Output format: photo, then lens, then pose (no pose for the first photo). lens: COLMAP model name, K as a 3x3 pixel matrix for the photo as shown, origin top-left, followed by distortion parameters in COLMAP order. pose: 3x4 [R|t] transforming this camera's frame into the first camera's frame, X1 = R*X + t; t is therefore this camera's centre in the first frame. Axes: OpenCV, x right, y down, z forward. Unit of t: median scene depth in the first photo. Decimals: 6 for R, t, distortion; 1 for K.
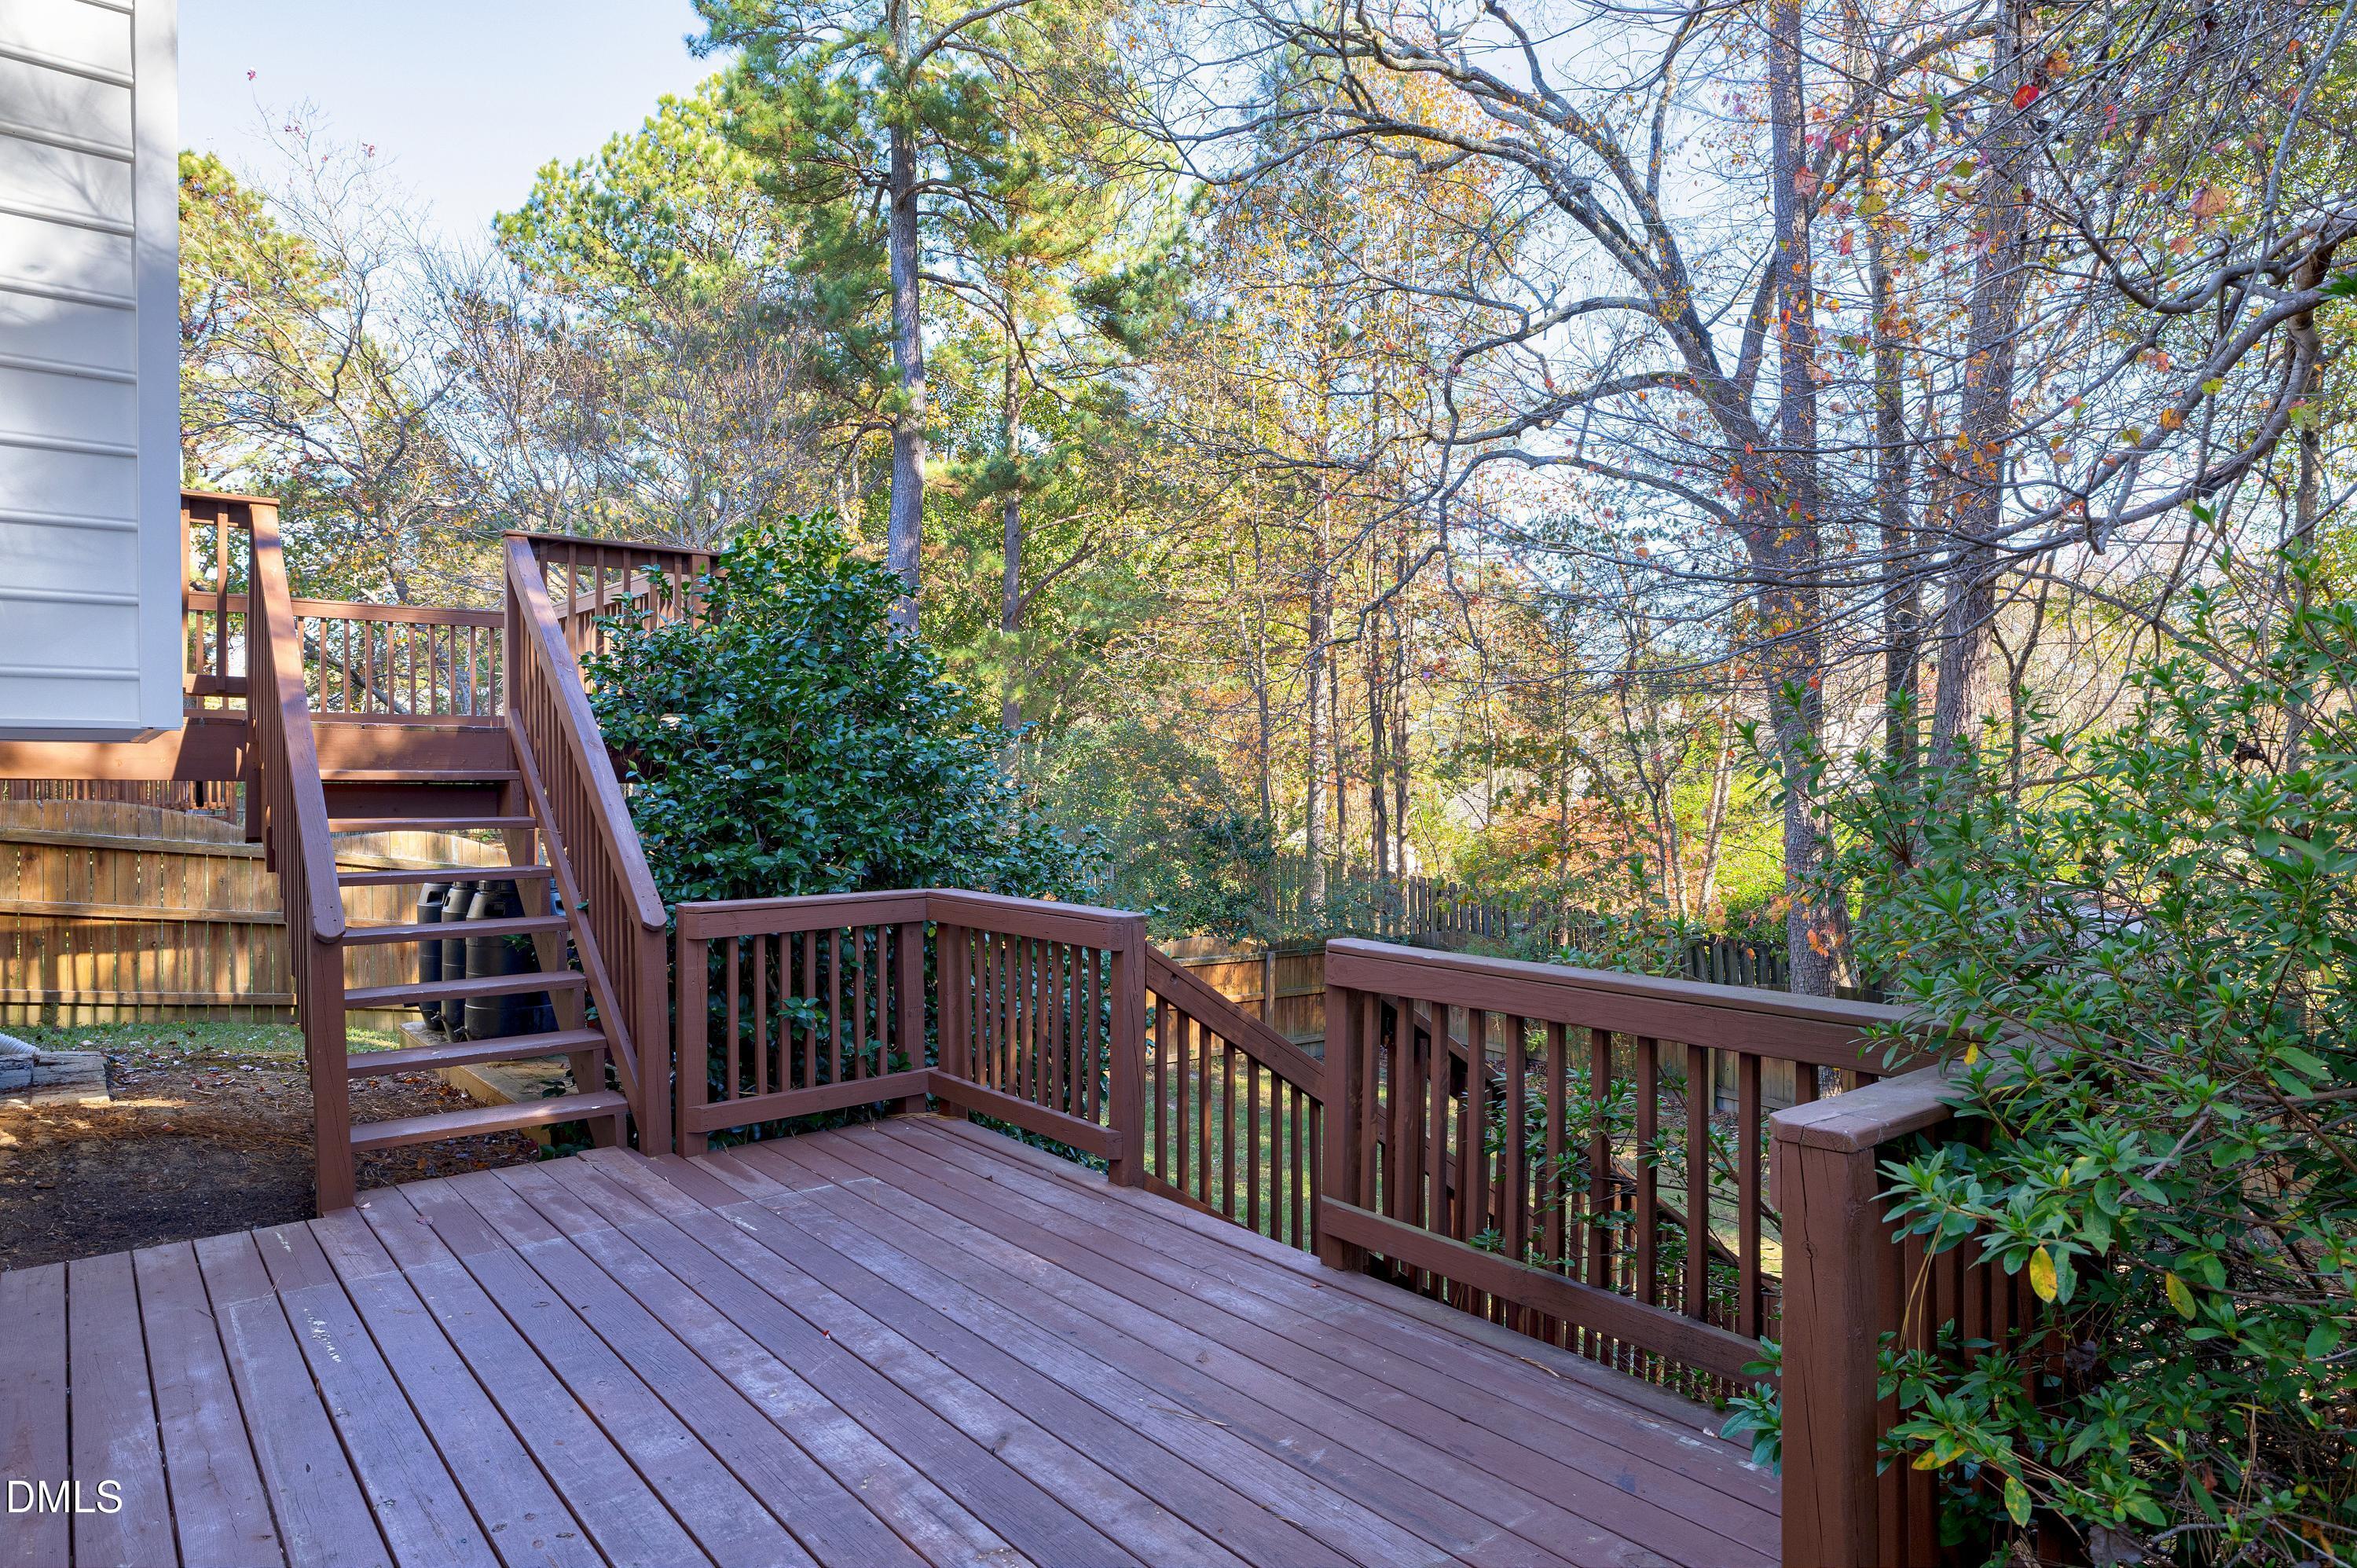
lens RADIAL K [[1392.4, 0, 1200.1], [0, 1392.4, 780.7], [0, 0, 1]] dist [-0.006347, 0.001159]
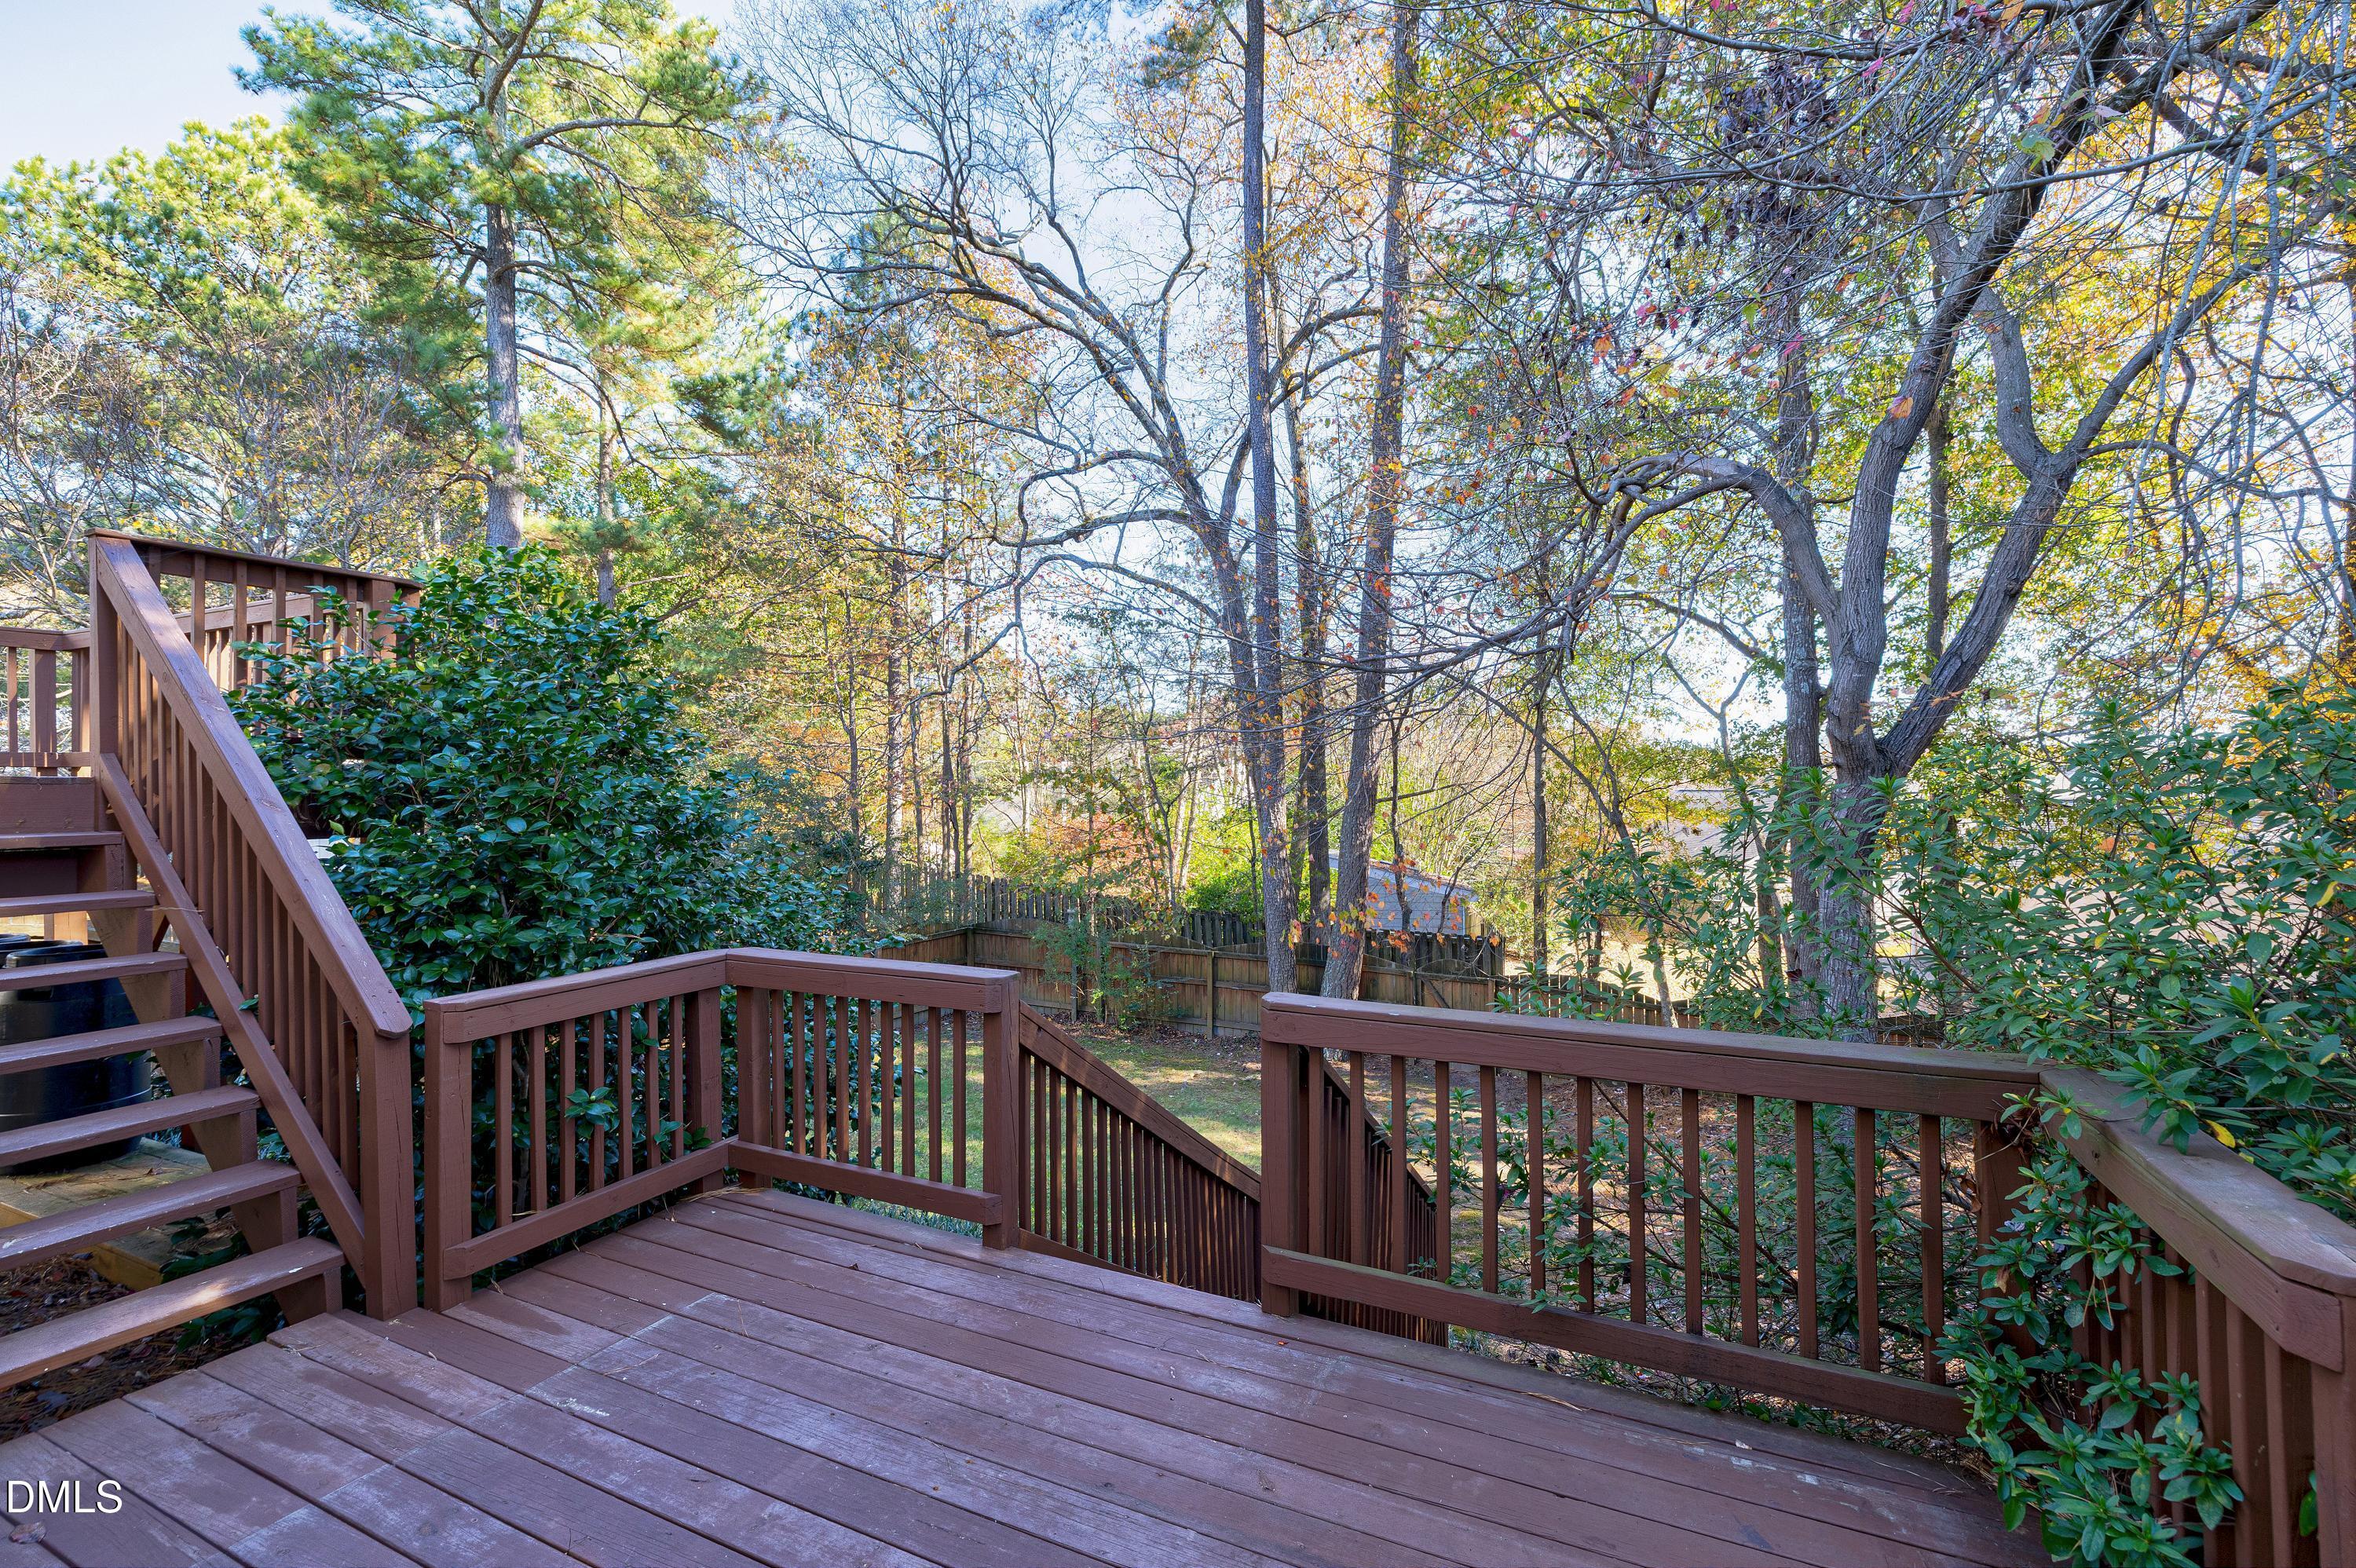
lens RADIAL K [[1000.2, 0, 1208.1], [0, 1000.2, 777.2], [0, 0, 1]] dist [-0.001793, 0.001521]
pose [[0.903778, 0.000524, 0.428001, -0.062414], [0.006421, 0.999870, -0.014784, -0.009433], [-0.427953, 0.016110, 0.903657, 0.078296]]
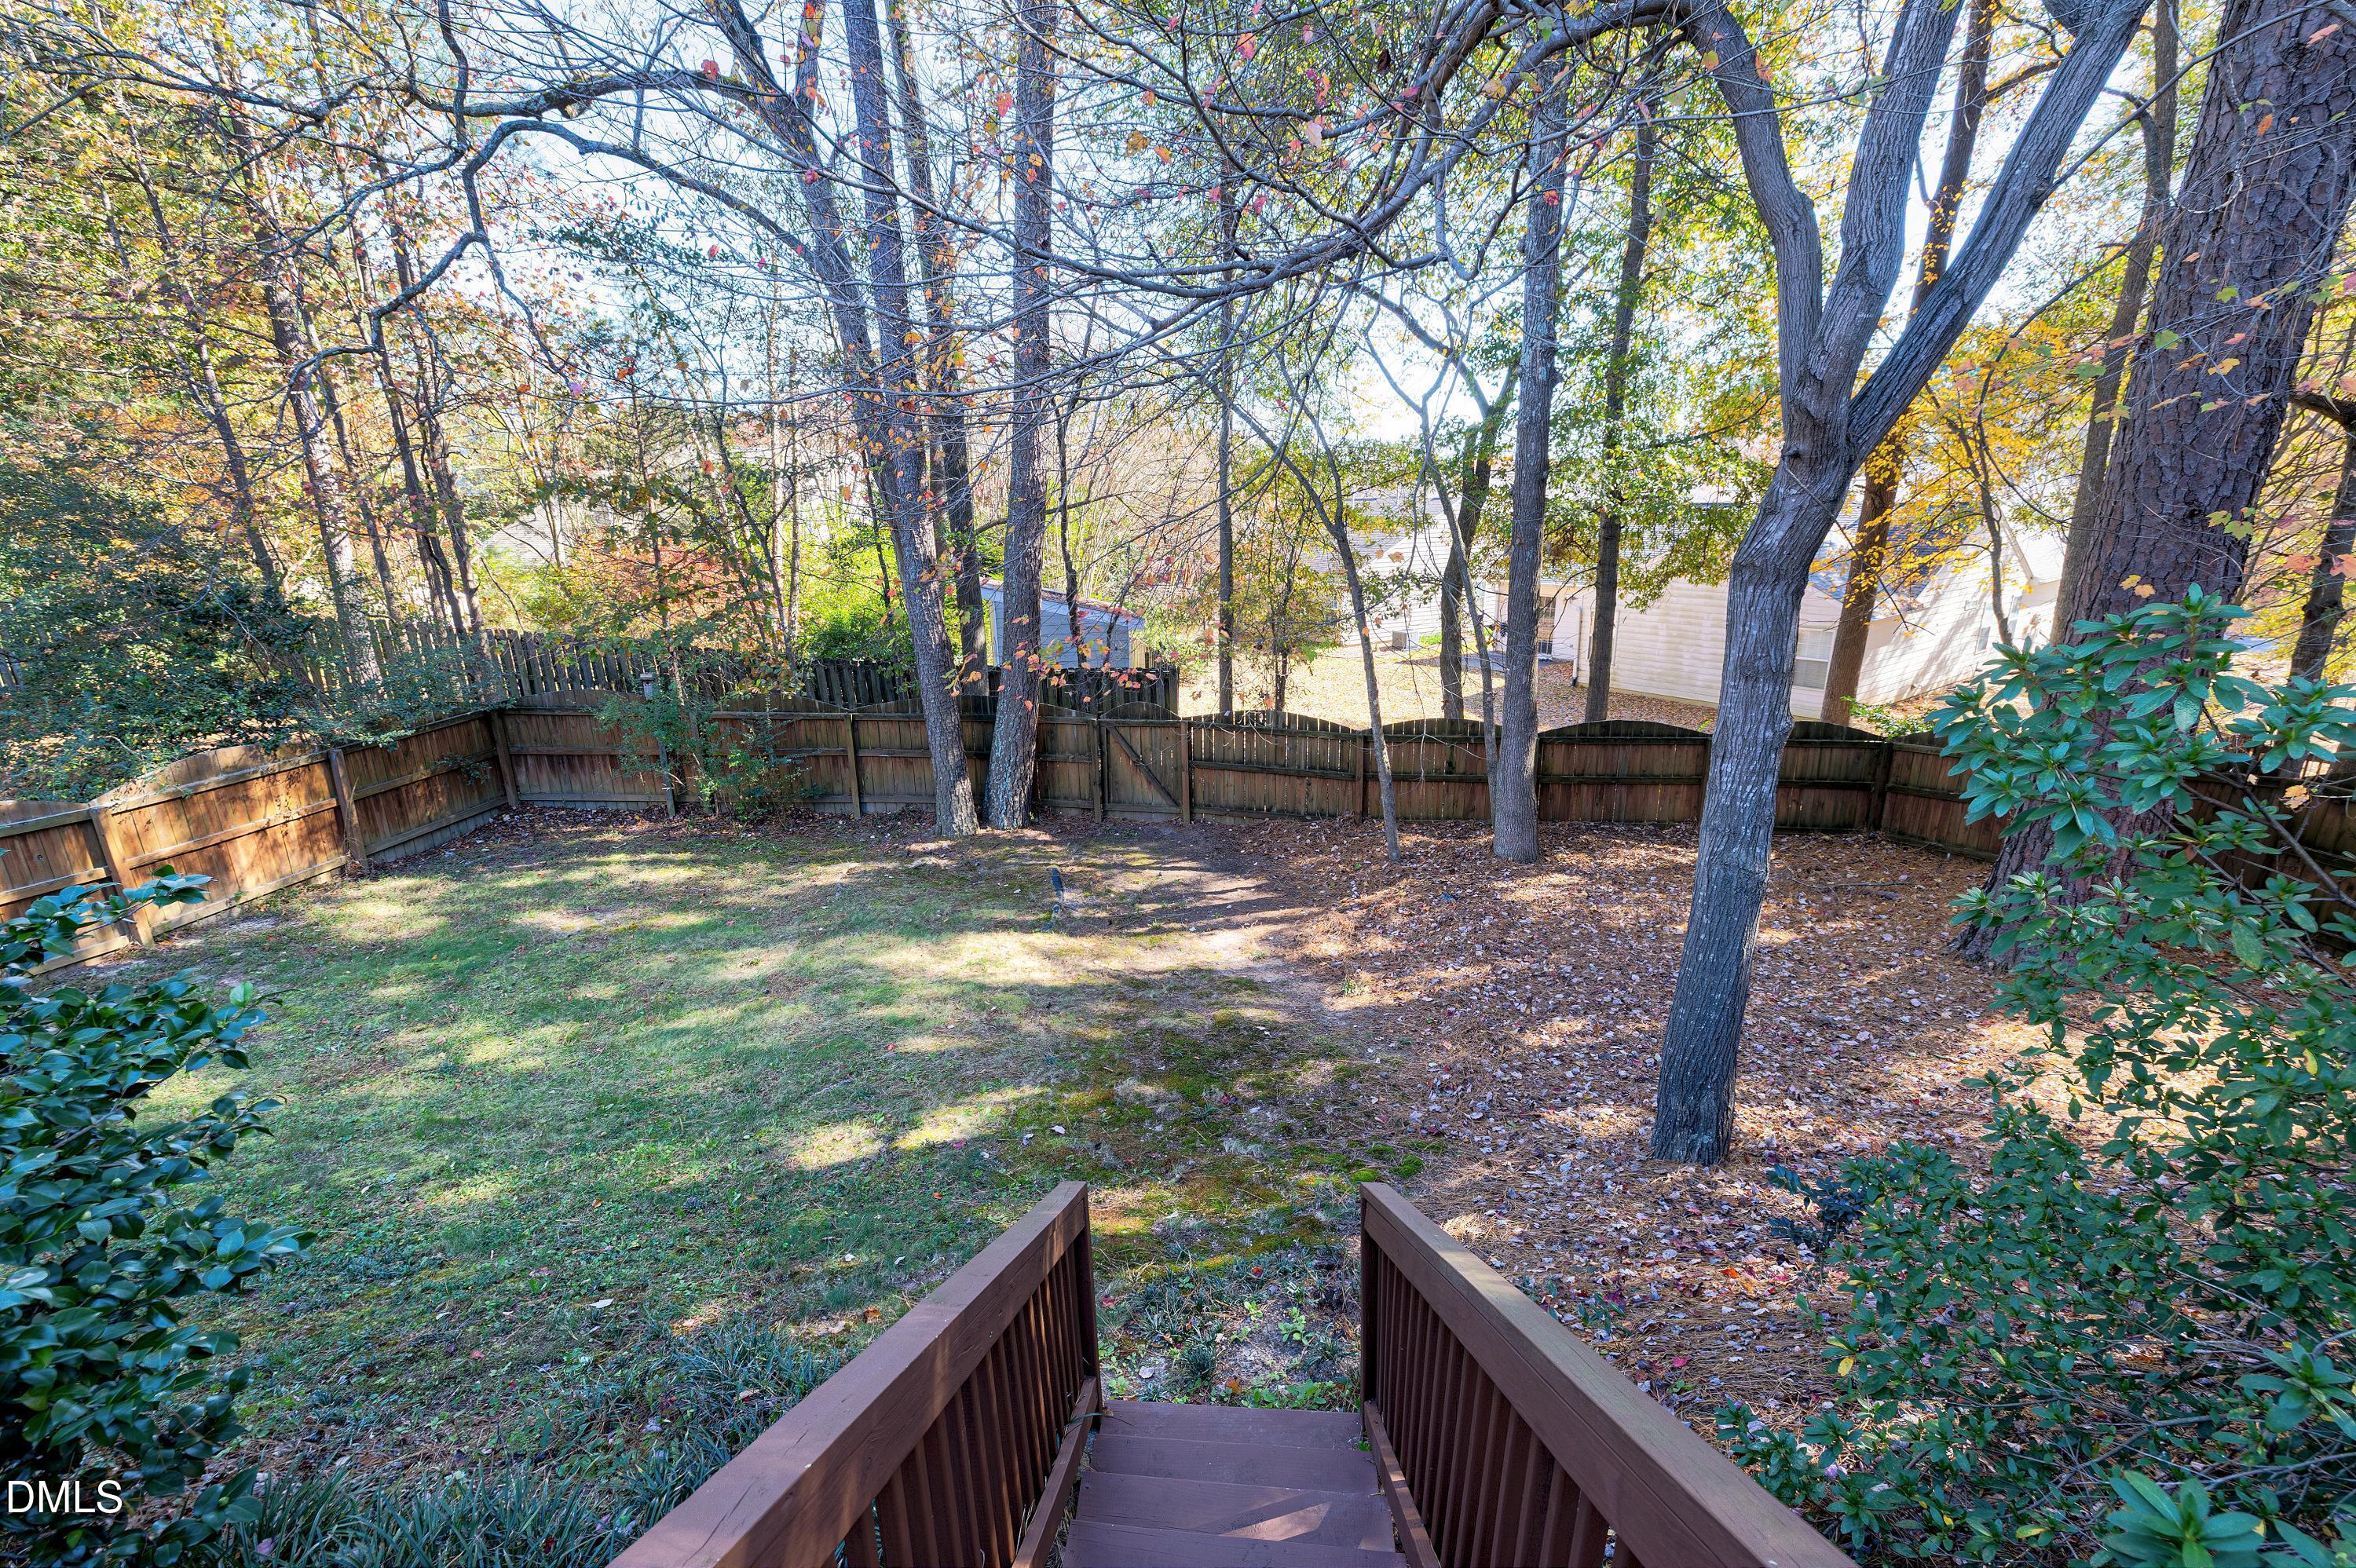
lens RADIAL K [[1000.2, 0, 1181.5], [0, 1000.2, 786.4], [0, 0, 1]] dist [-0.001793, 0.001521]
pose [[0.696760, -0.209855, 0.685920, -0.010417], [0.019353, 0.961399, 0.274478, -0.008999], [-0.717044, -0.177970, 0.673925, 0.232981]]
